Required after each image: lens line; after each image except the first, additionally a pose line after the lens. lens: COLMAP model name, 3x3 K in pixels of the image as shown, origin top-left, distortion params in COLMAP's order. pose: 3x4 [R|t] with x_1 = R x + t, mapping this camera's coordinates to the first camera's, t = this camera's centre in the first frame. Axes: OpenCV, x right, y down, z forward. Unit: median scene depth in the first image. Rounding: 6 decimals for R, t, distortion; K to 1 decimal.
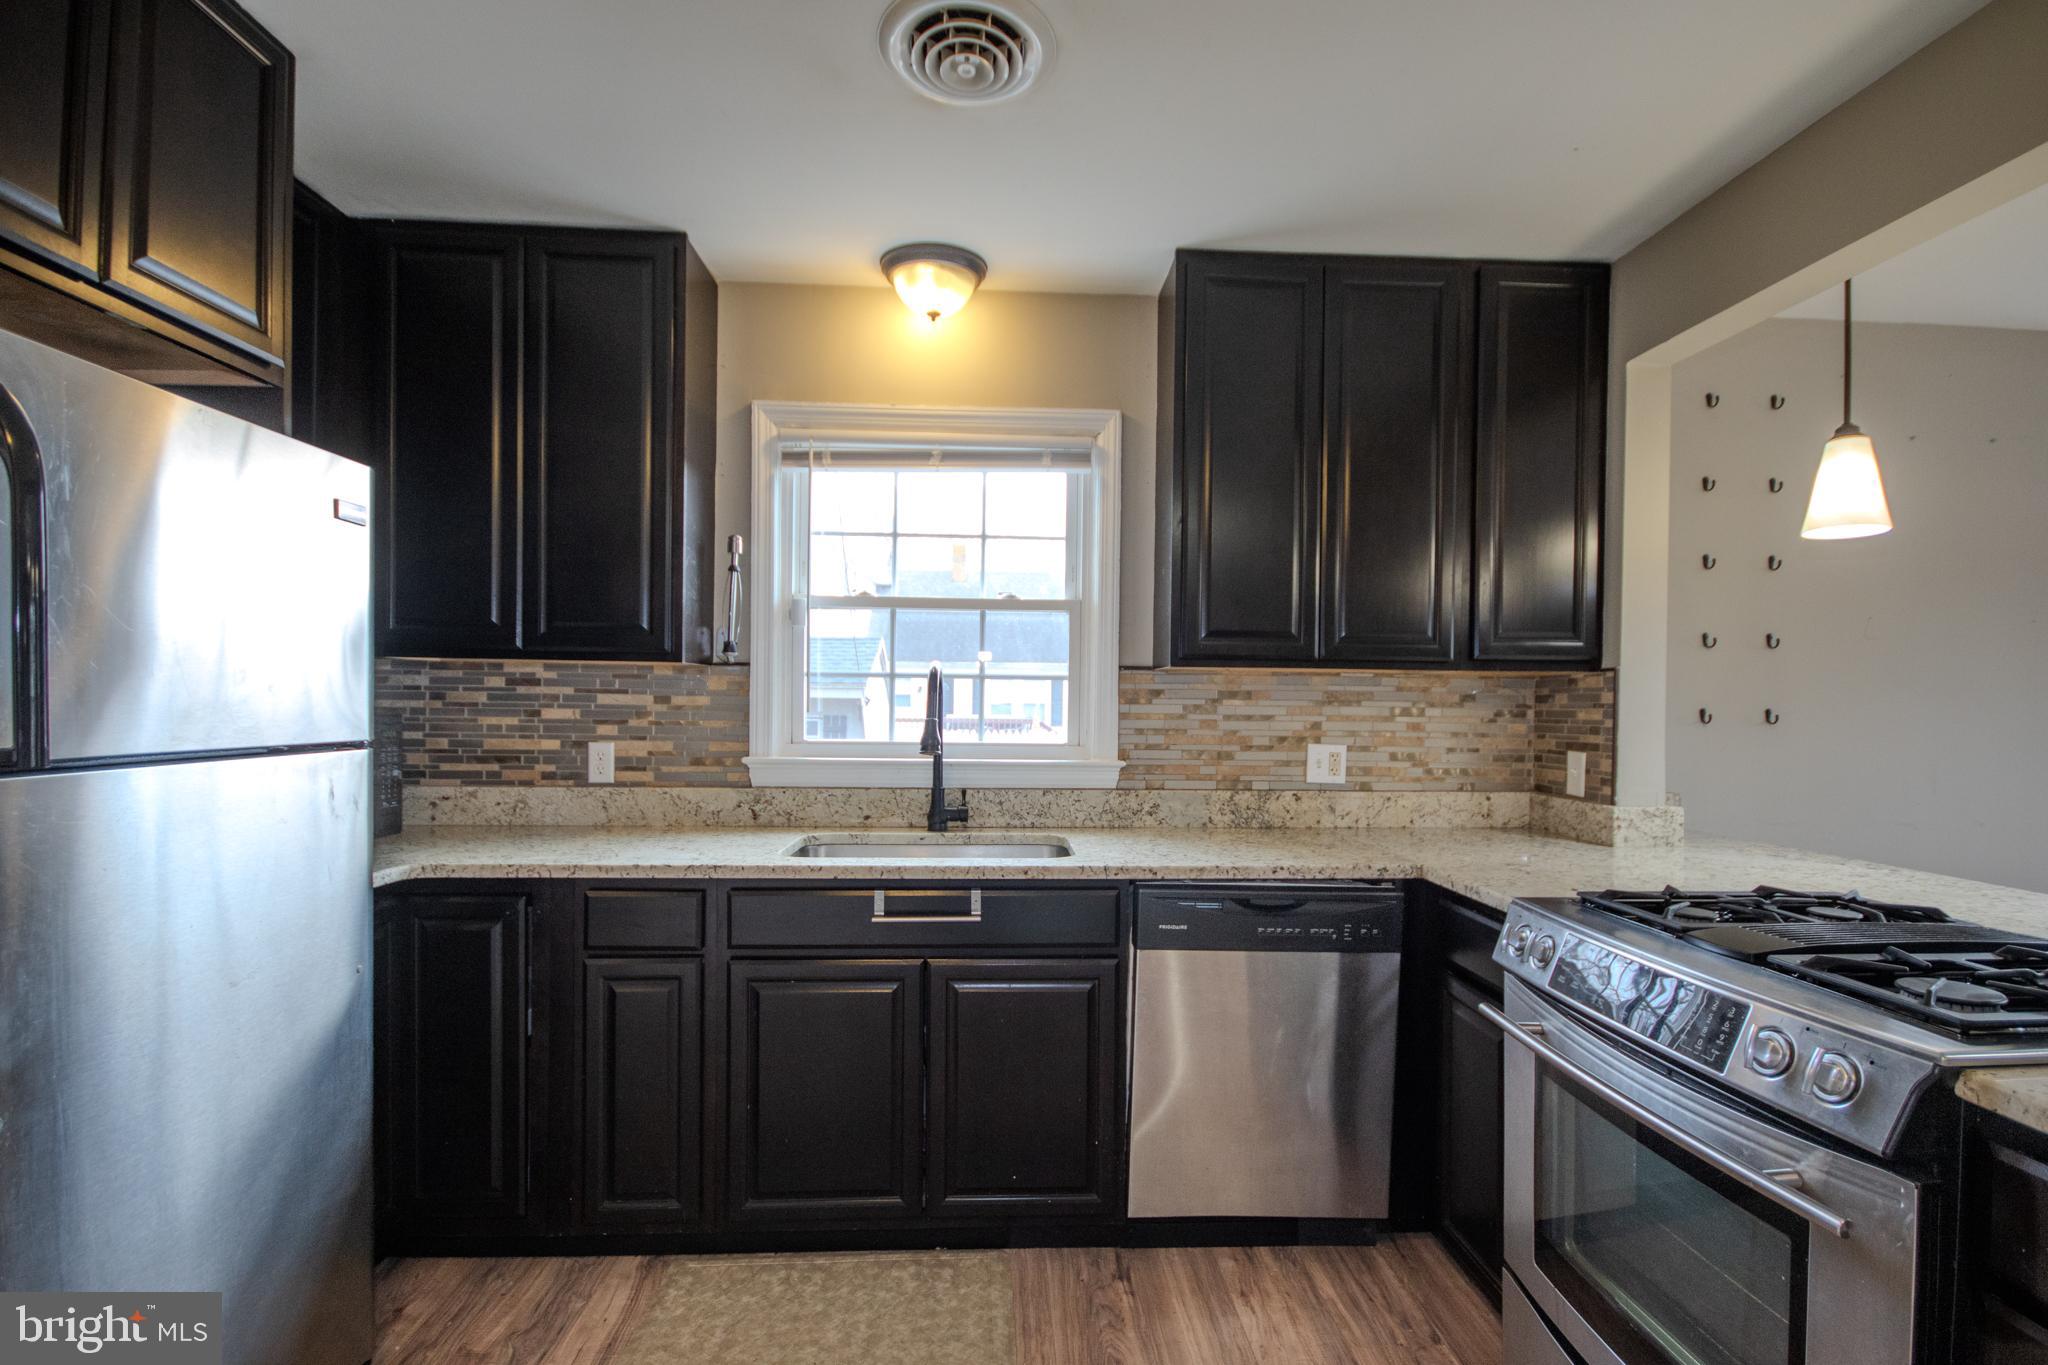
lens RADIAL K [[961.0, 0, 1031.9], [0, 961.0, 713.2], [0, 0, 1]] dist [-0.003183, 0.000192]
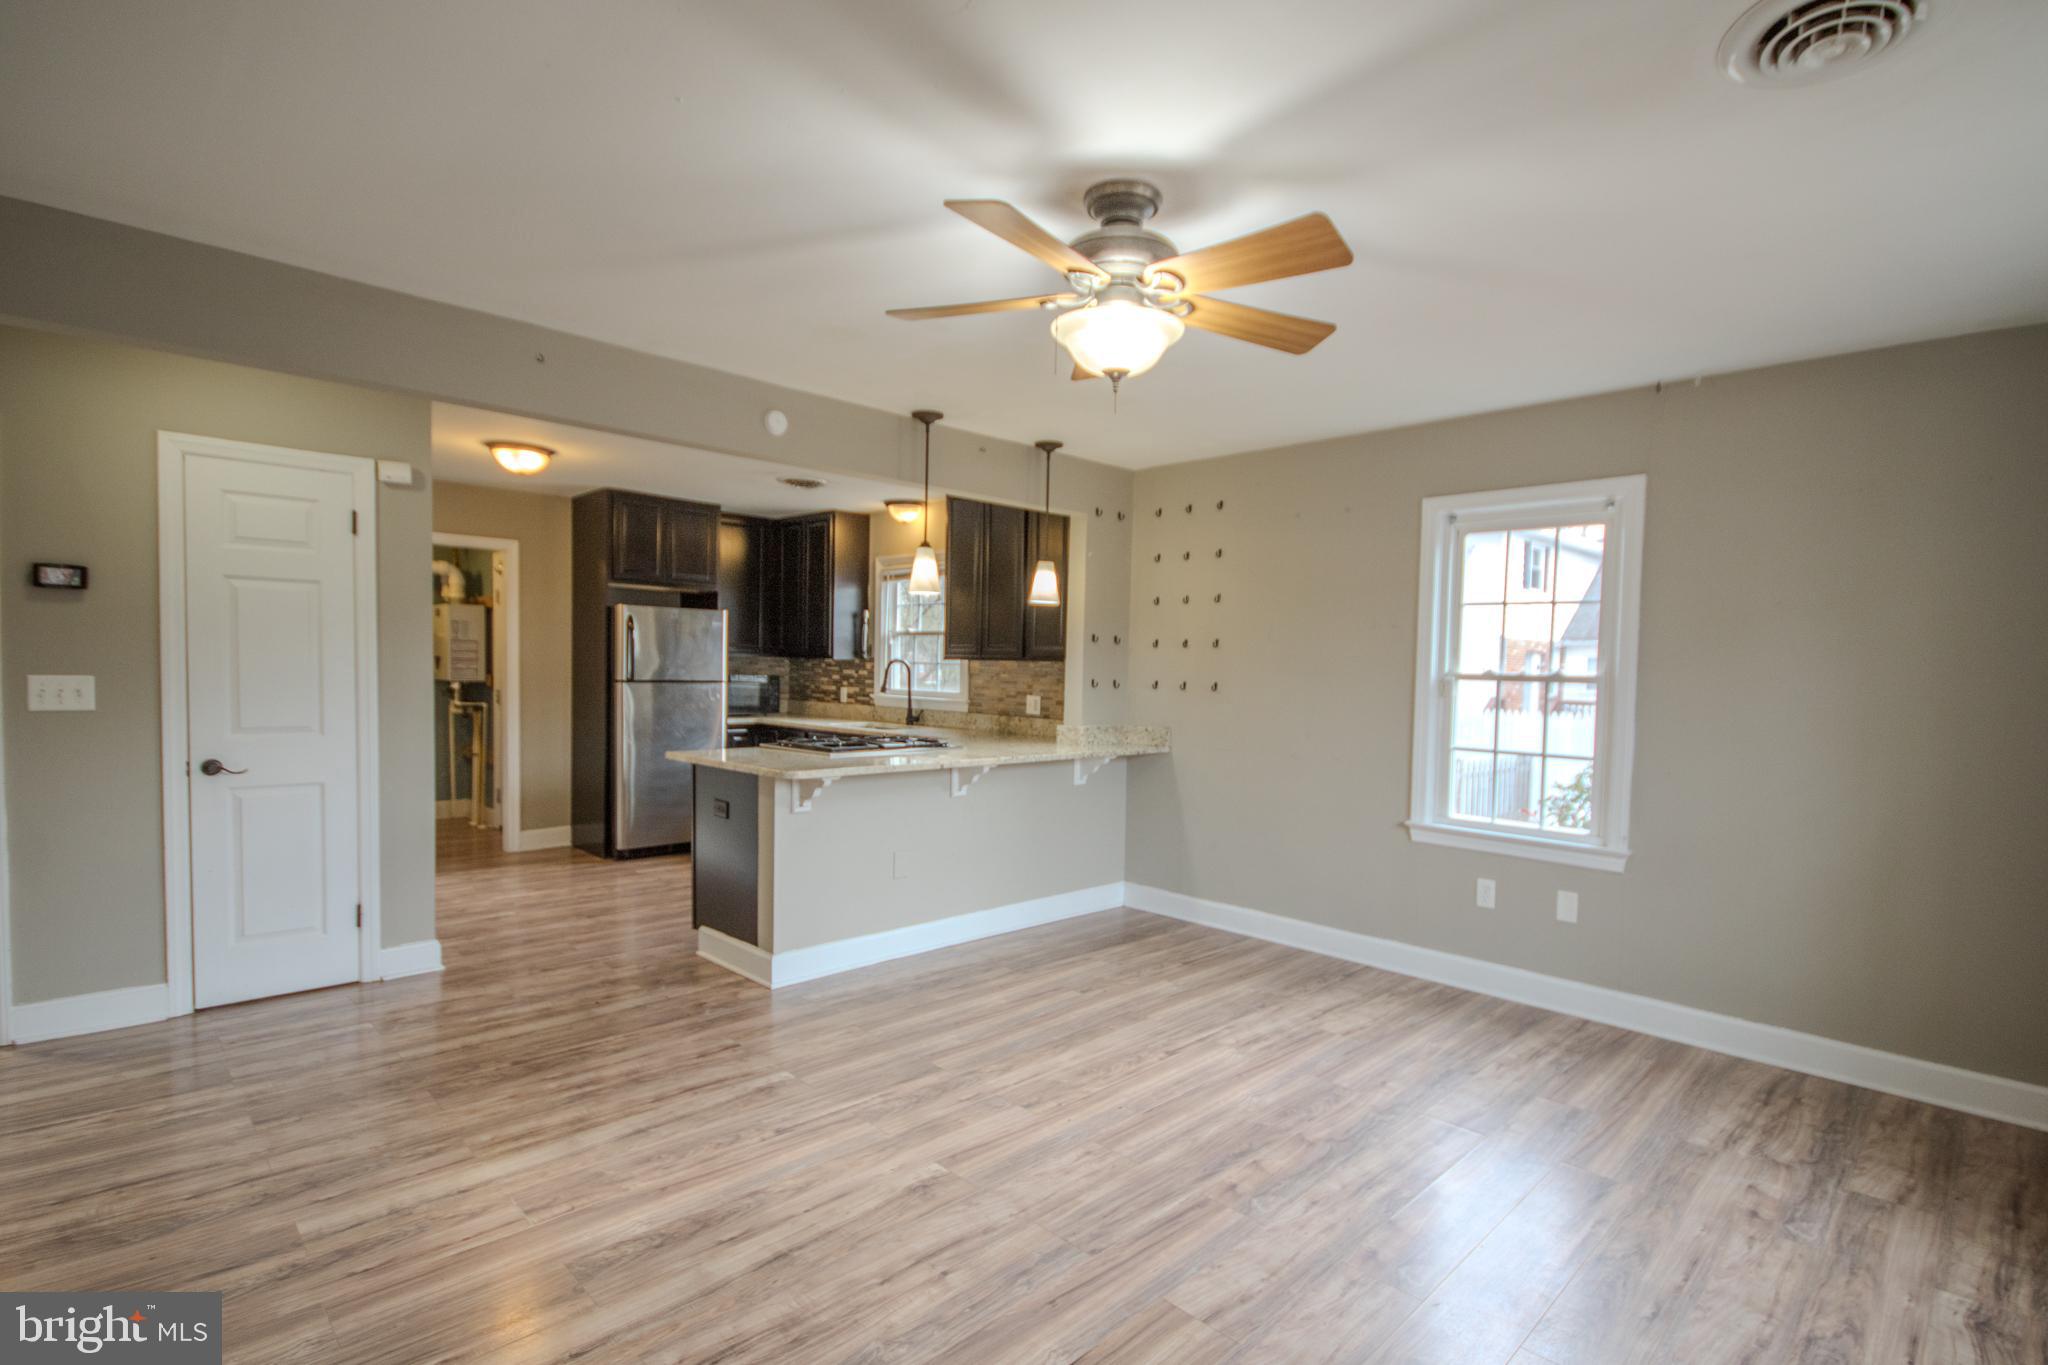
lens RADIAL K [[980.5, 0, 1037.2], [0, 980.5, 713.4], [0, 0, 1]] dist [0.002702, -0.000595]
pose [[0.669038, 0.038854, -0.742212, 1.982788], [-0.022974, 0.999237, 0.031600, 0.002908], [0.742873, -0.004090, 0.669420, -0.456563]]
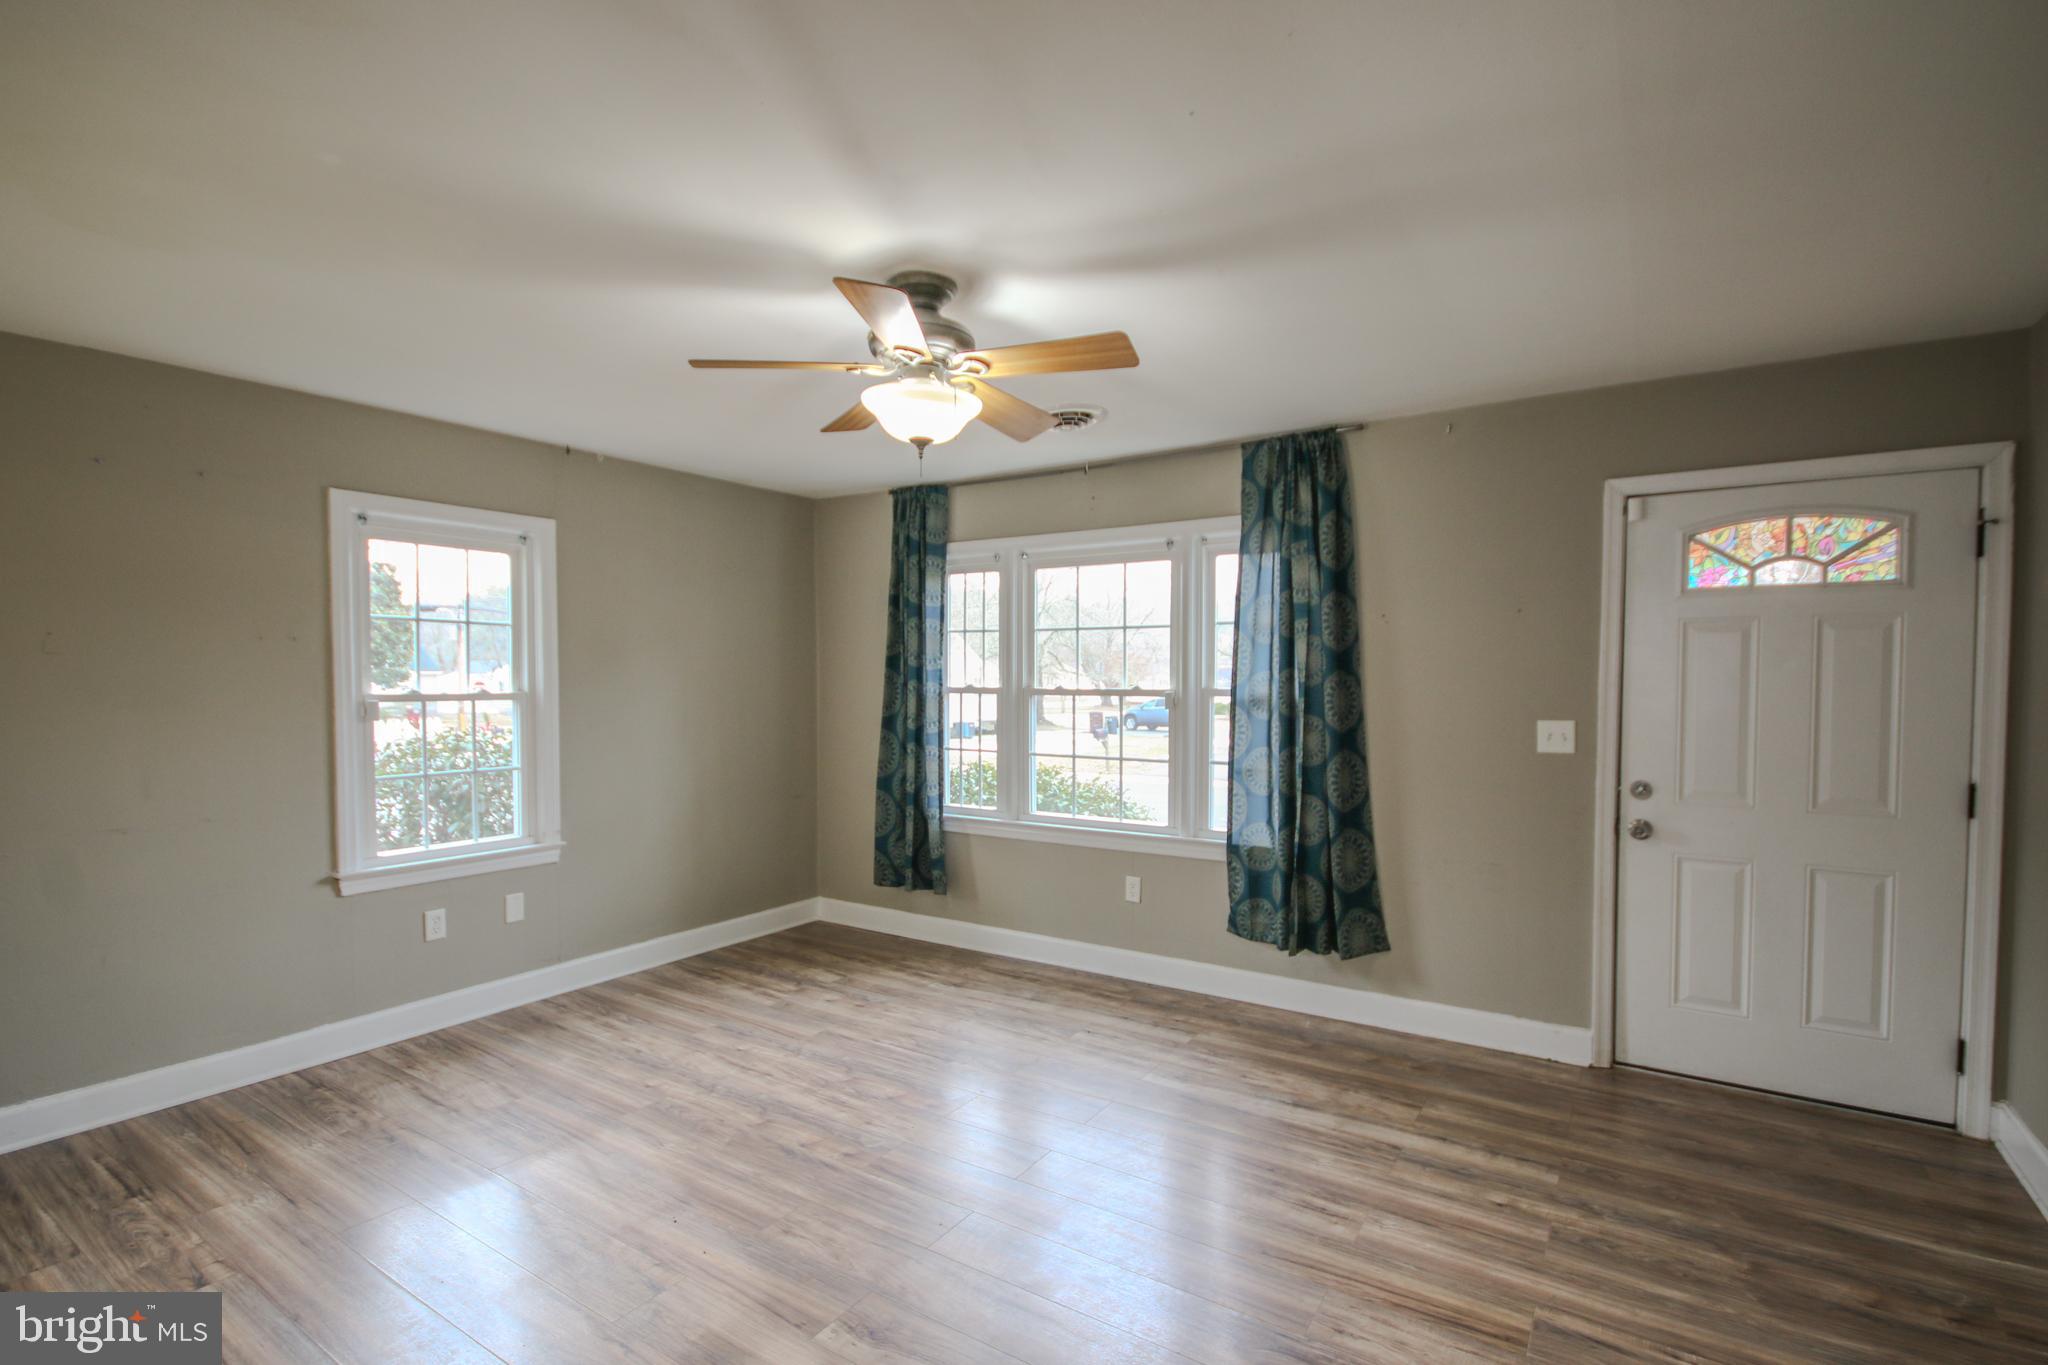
lens RADIAL K [[953.5, 0, 1031.1], [0, 953.5, 710.9], [0, 0, 1]] dist [0.002035, 0.000054]
pose [[0.590936, -0.040867, 0.805682, 0.714503], [0.017579, 0.999131, 0.037785, -0.039191], [-0.806527, -0.008165, 0.591141, -0.462245]]
